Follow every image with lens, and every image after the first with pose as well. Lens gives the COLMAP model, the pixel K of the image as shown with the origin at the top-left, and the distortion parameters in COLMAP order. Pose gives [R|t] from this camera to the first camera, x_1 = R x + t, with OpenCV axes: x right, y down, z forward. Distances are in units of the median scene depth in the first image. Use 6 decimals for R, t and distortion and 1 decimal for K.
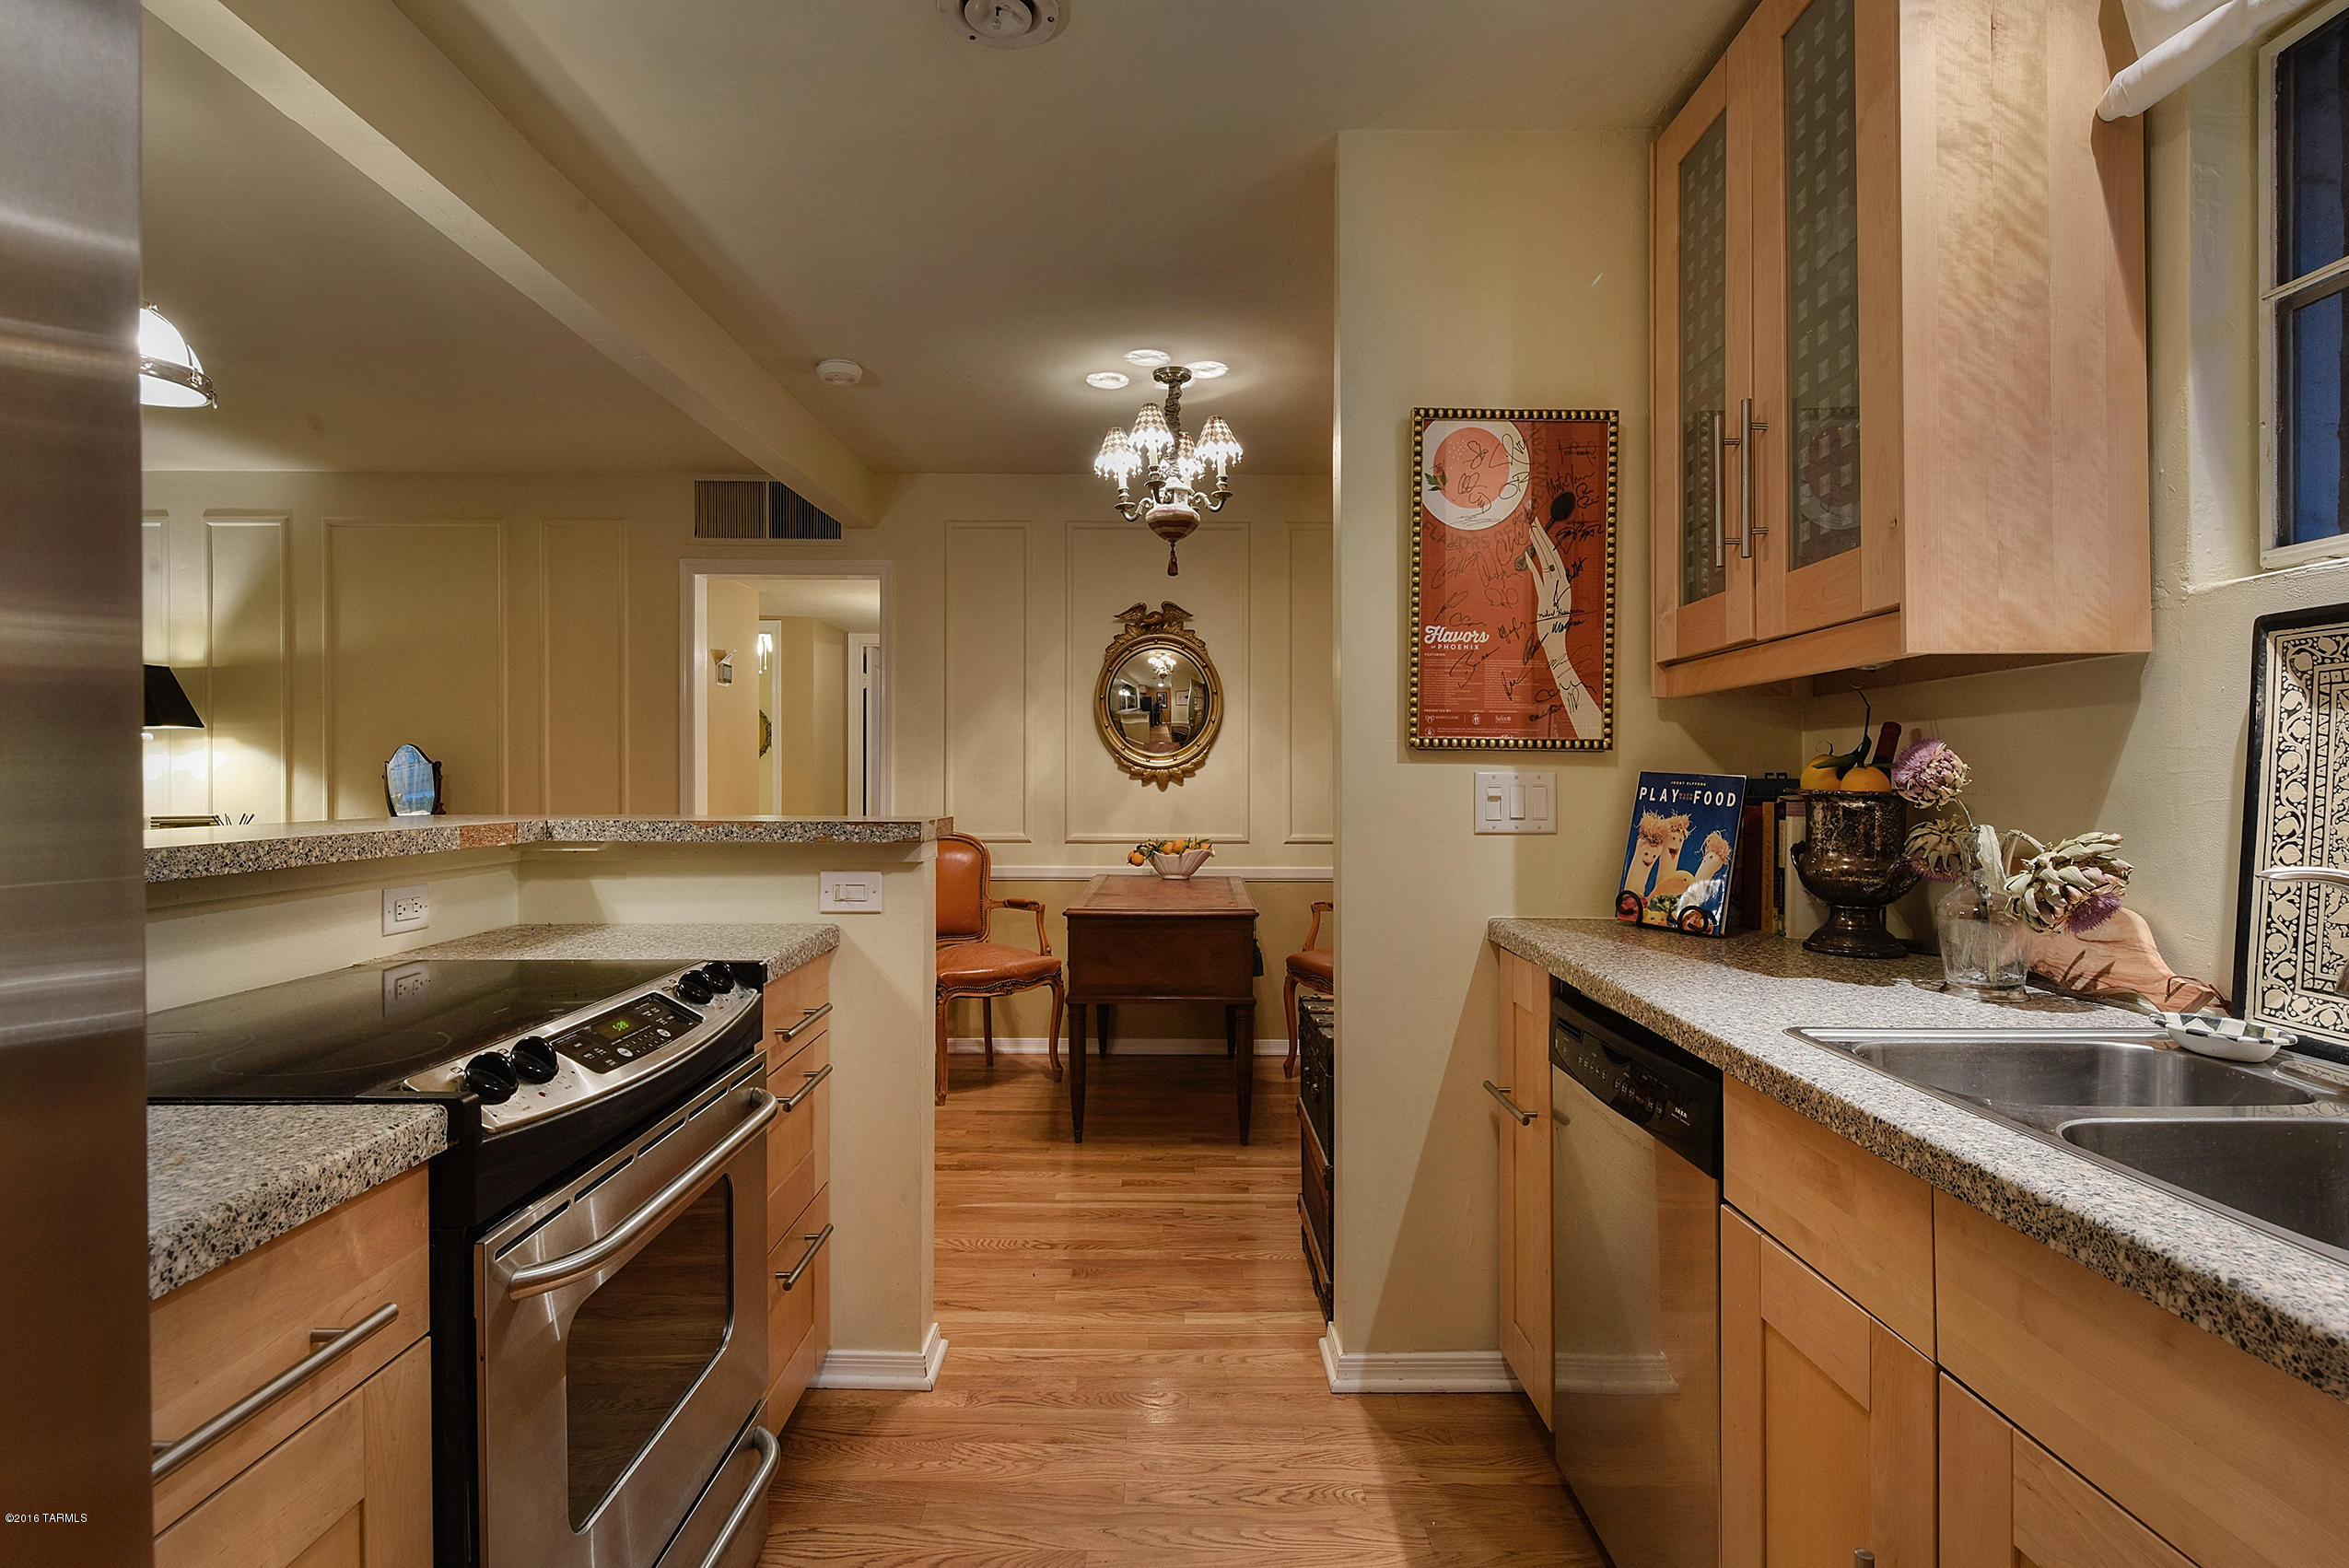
lens RADIAL K [[1132.3, 0, 1234.9], [0, 1132.3, 794.4], [0, 0, 1]] dist [0.000143, -0.010745]
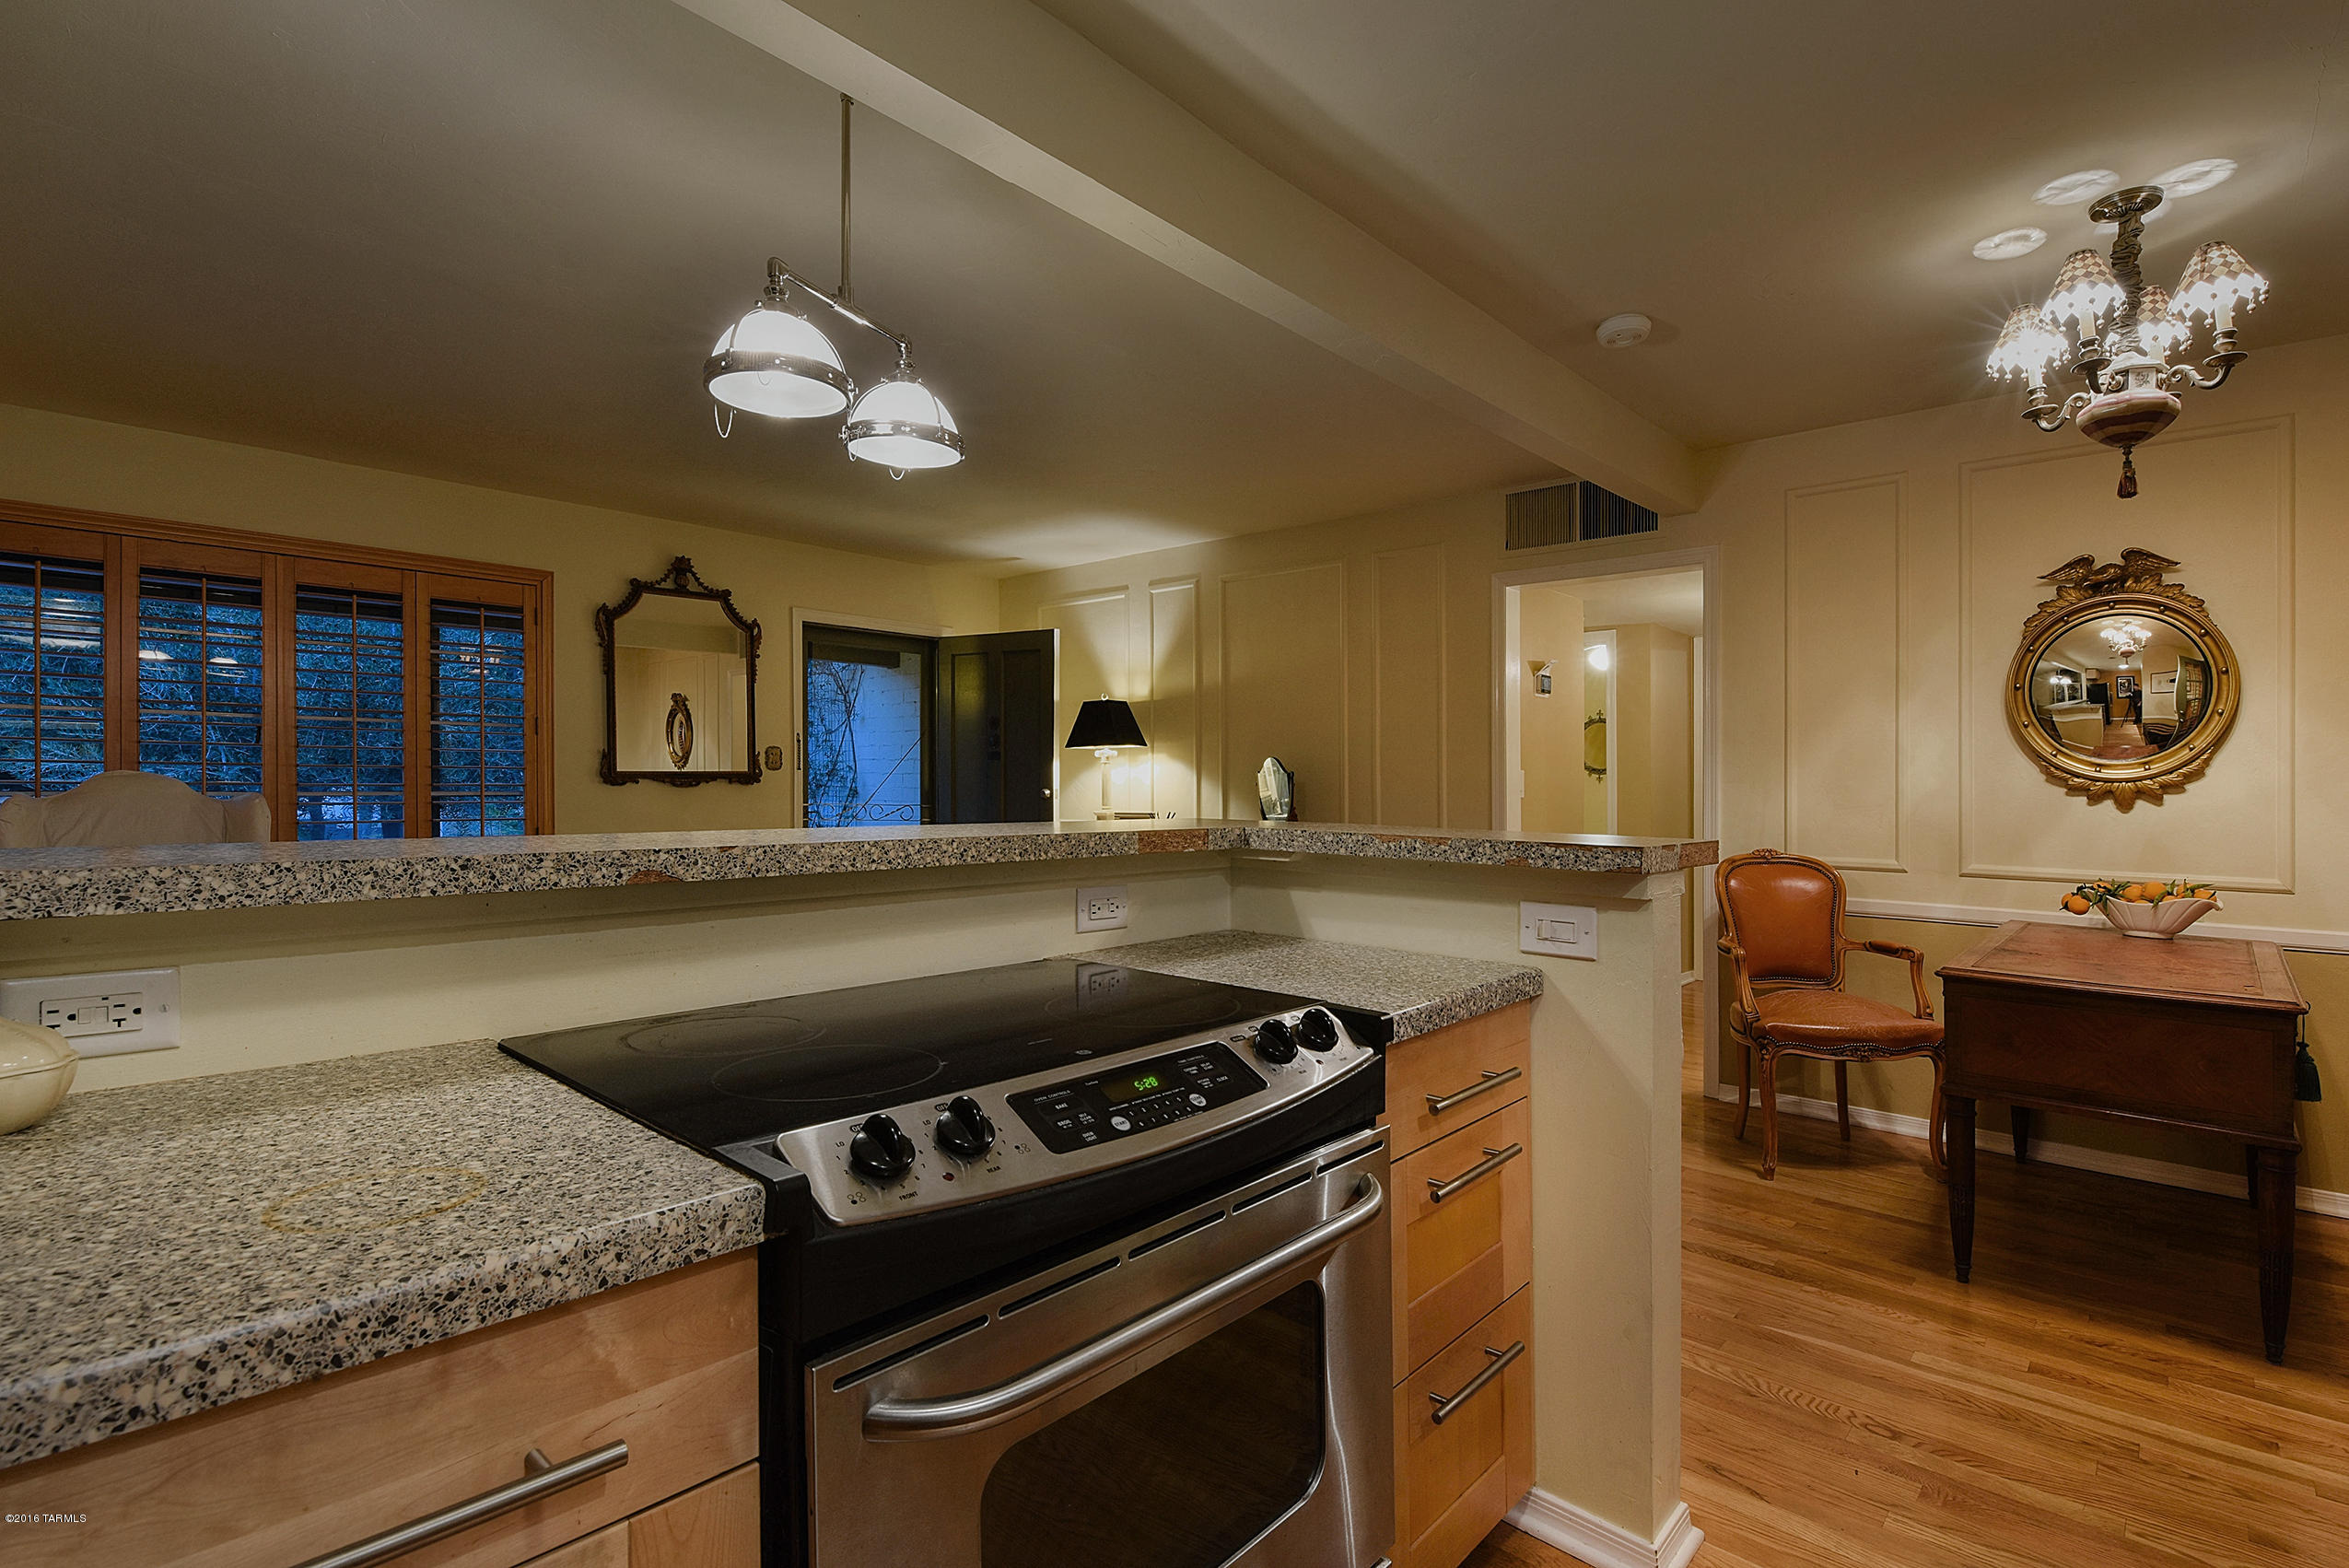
lens RADIAL K [[1009.5, 0, 1239.9], [0, 1009.5, 776.5], [0, 0, 1]] dist [-0.006106, -0.005735]
pose [[0.688325, -0.000109, -0.725402, 0.013571], [-0.020912, 0.999581, -0.019994, -0.001890], [0.725101, 0.028932, 0.688035, 0.207984]]
